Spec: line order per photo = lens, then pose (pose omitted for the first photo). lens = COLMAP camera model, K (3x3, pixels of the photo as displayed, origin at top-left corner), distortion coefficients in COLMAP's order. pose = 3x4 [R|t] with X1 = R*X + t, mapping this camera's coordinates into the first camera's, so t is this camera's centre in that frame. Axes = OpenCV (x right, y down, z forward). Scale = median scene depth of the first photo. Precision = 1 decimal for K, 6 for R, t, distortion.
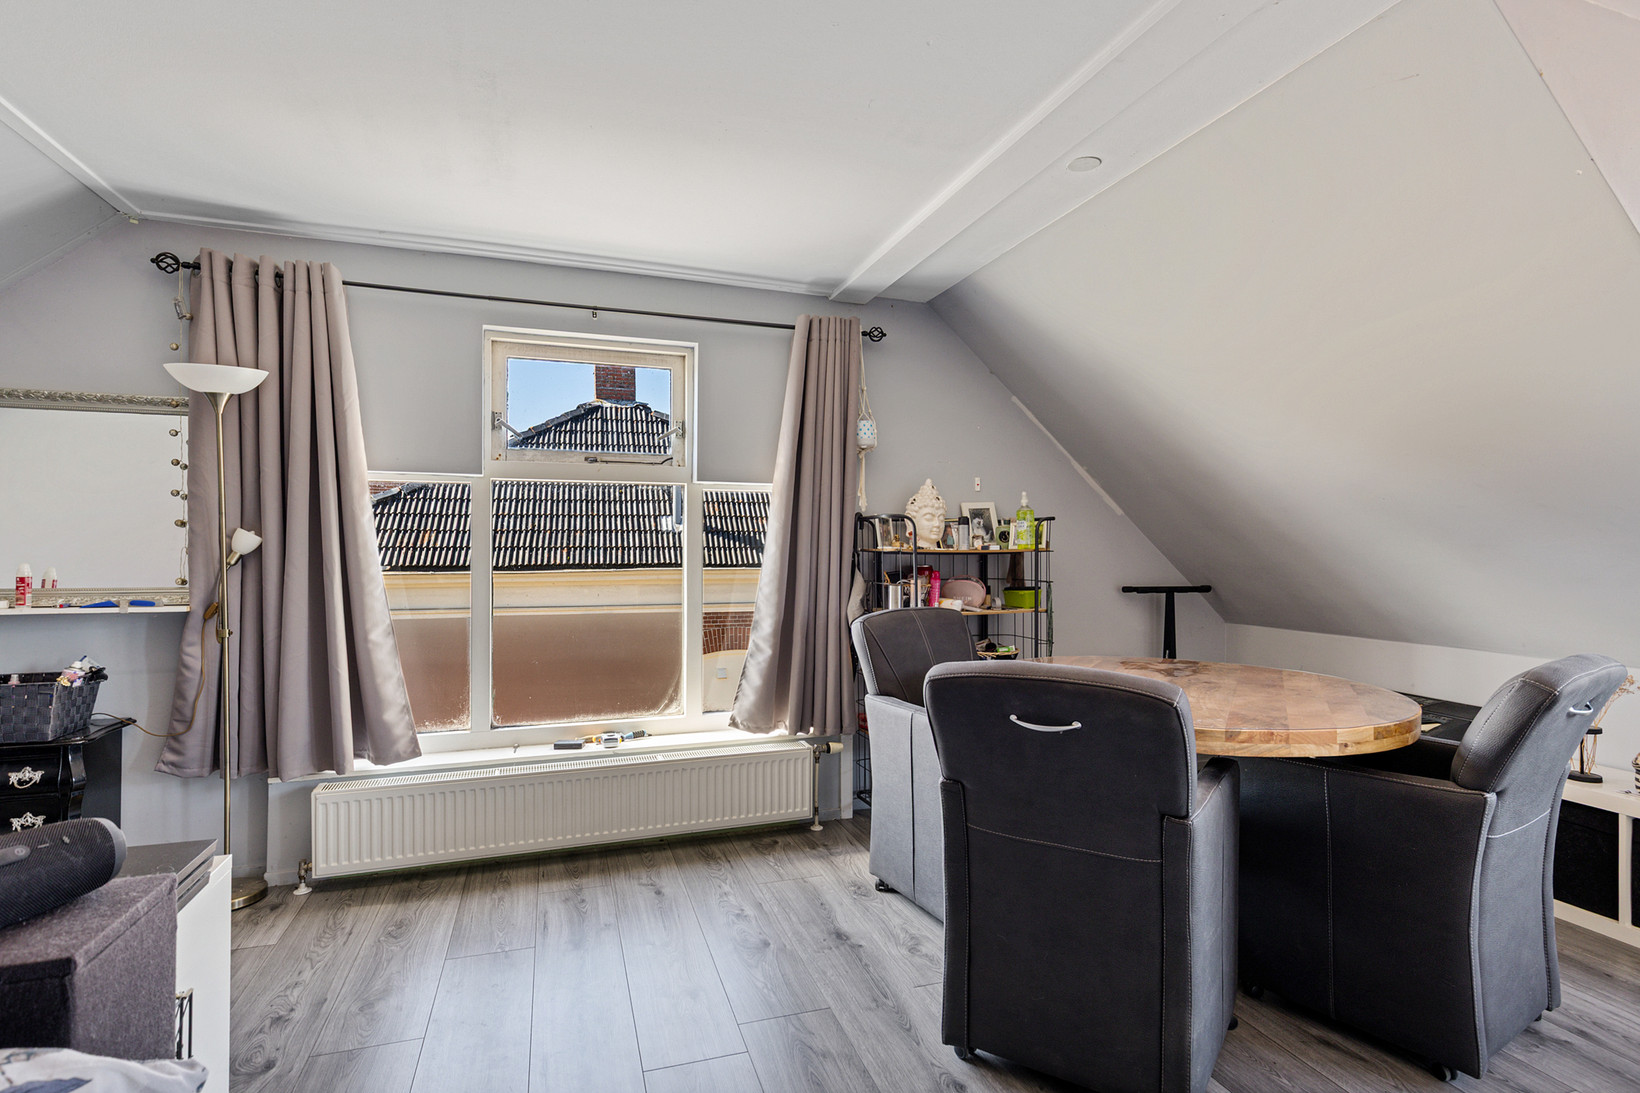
lens RADIAL K [[817.8, 0, 826.0], [0, 817.8, 541.6], [0, 0, 1]] dist [0.002923, 0.000317]
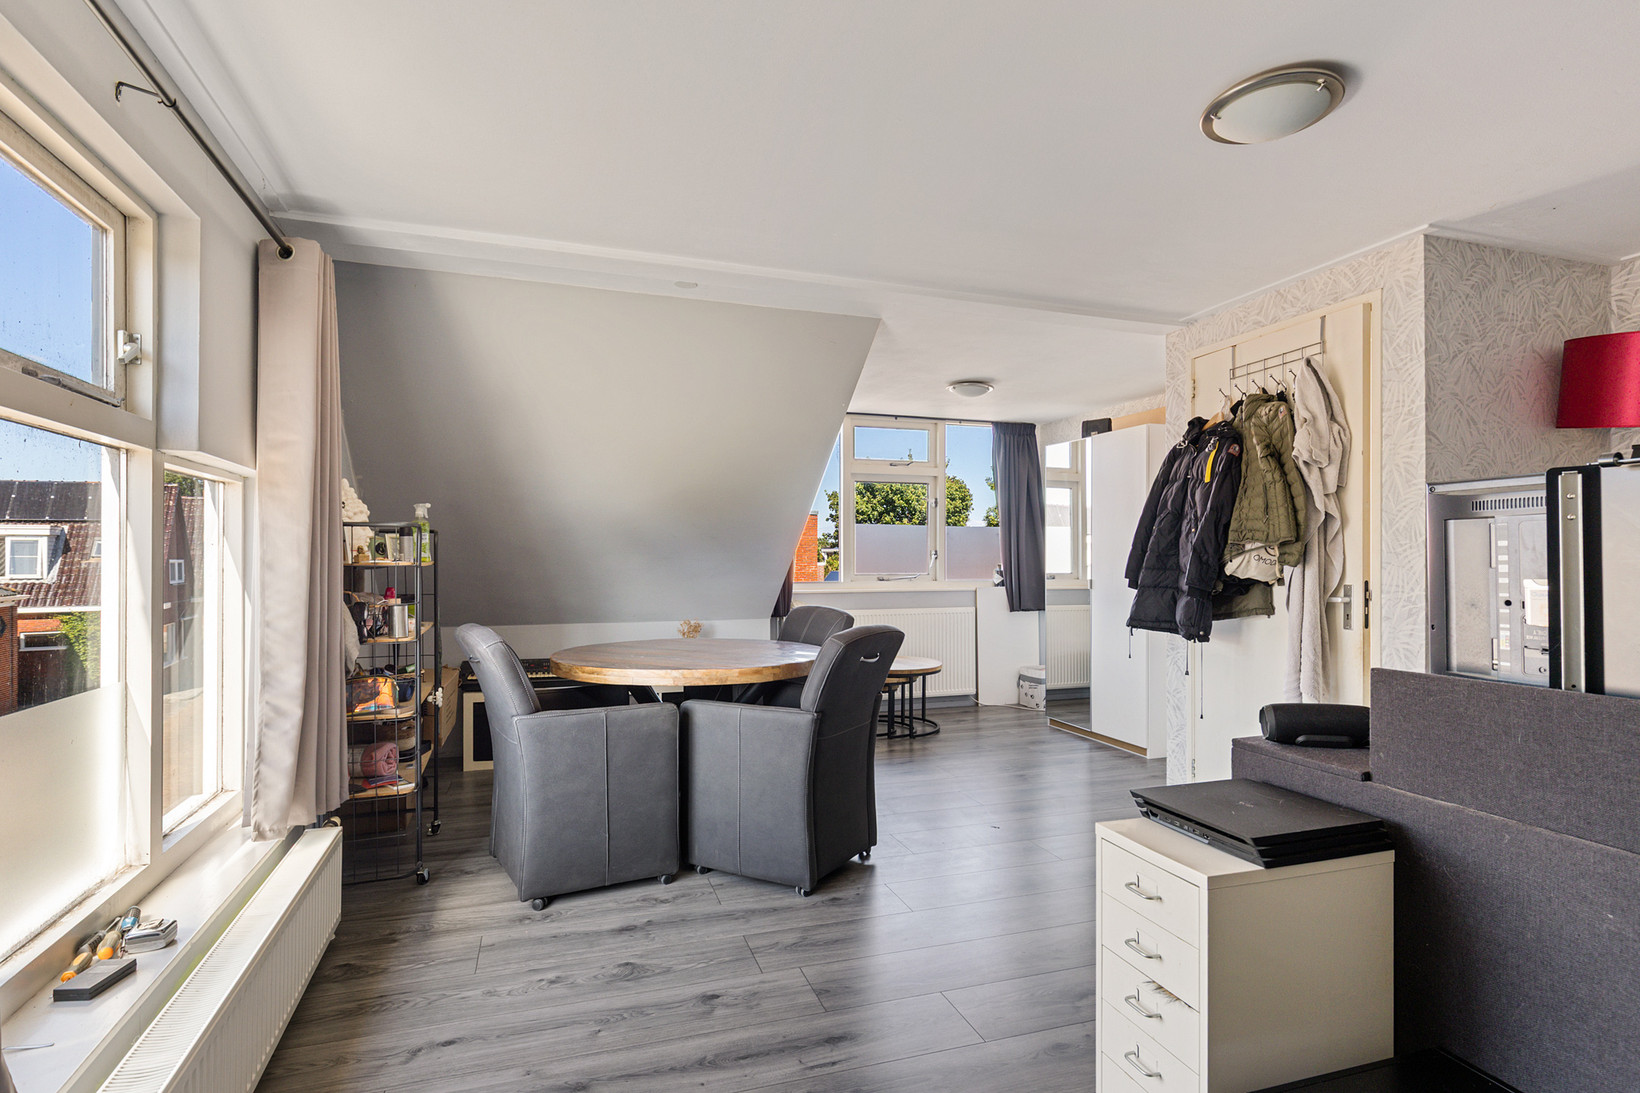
lens RADIAL K [[817.8, 0, 816.4], [0, 817.8, 549.8], [0, 0, 1]] dist [0.002923, 0.000317]
pose [[-0.011420, 0.006986, 0.999910, -0.847168], [-0.007214, 0.999949, -0.007069, -0.001720], [-0.999909, -0.007294, -0.011369, 0.625291]]
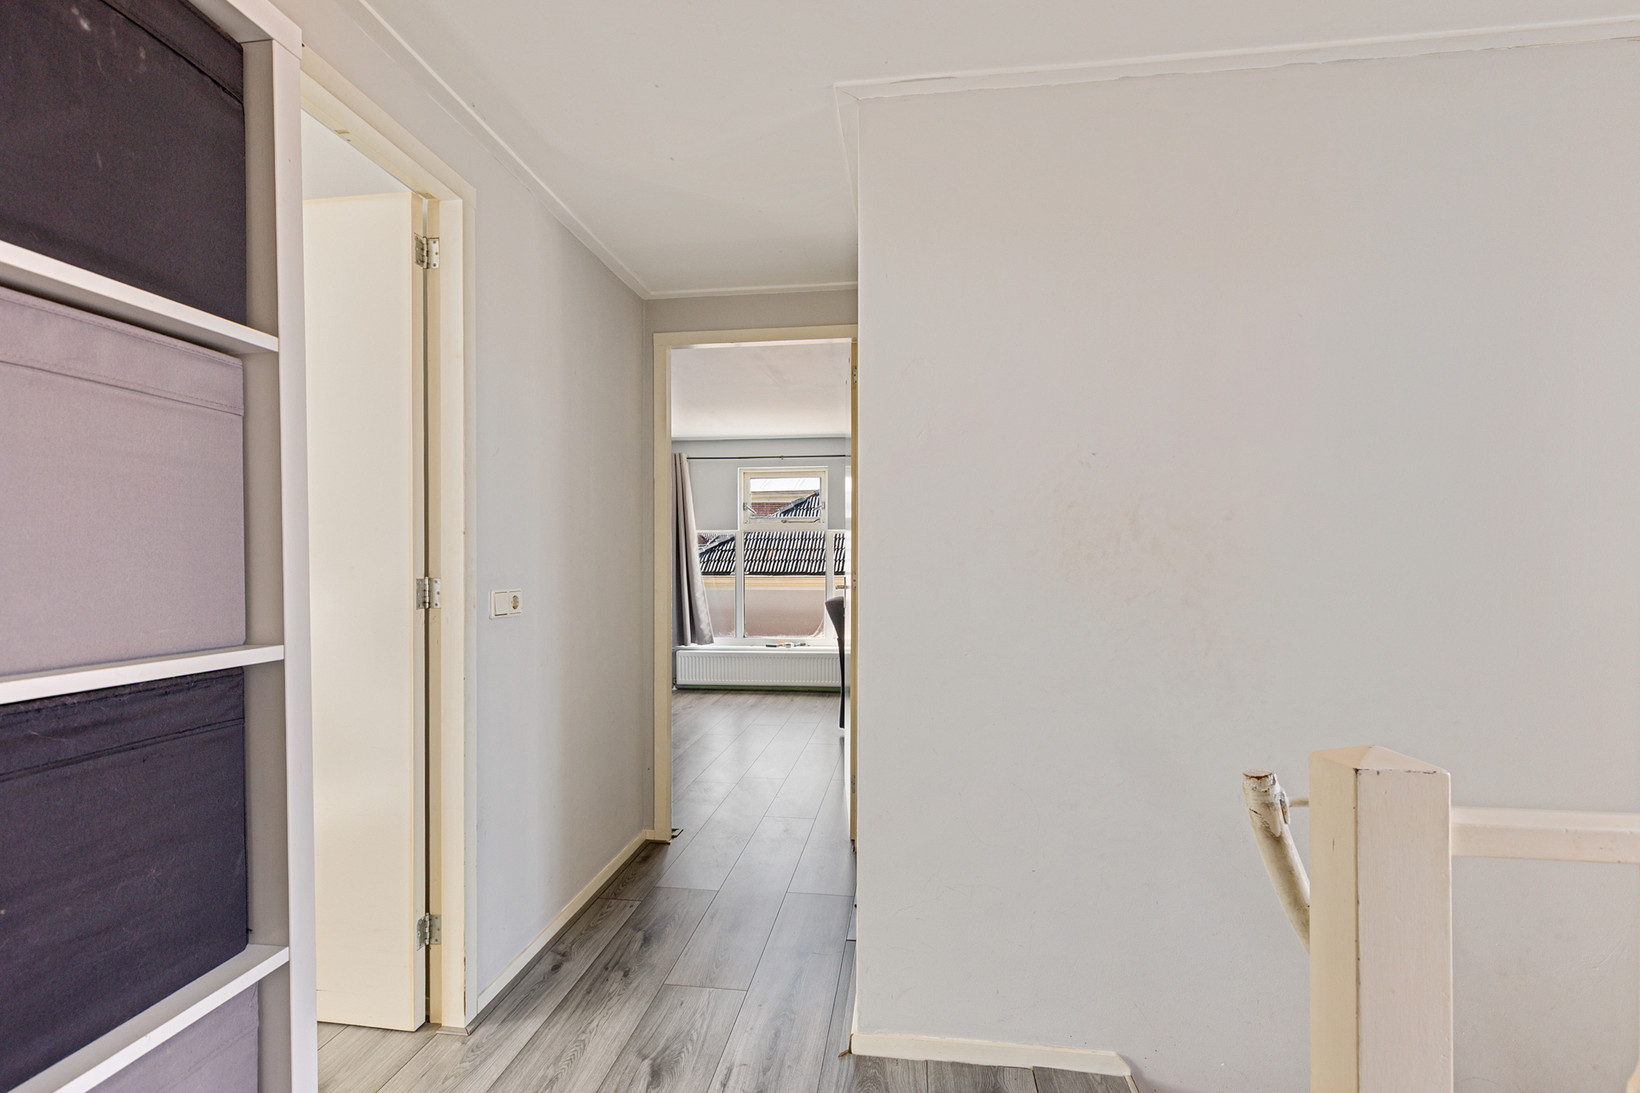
lens RADIAL K [[747.5, 0, 815.7], [0, 747.5, 556.6], [0, 0, 1]] dist [0.003879, 0.000186]
pose [[0.903075, -0.002538, -0.429475, 0.751417], [0.004162, 0.999987, 0.002842, -0.009861], [0.429462, -0.004354, 0.903074, -0.909978]]
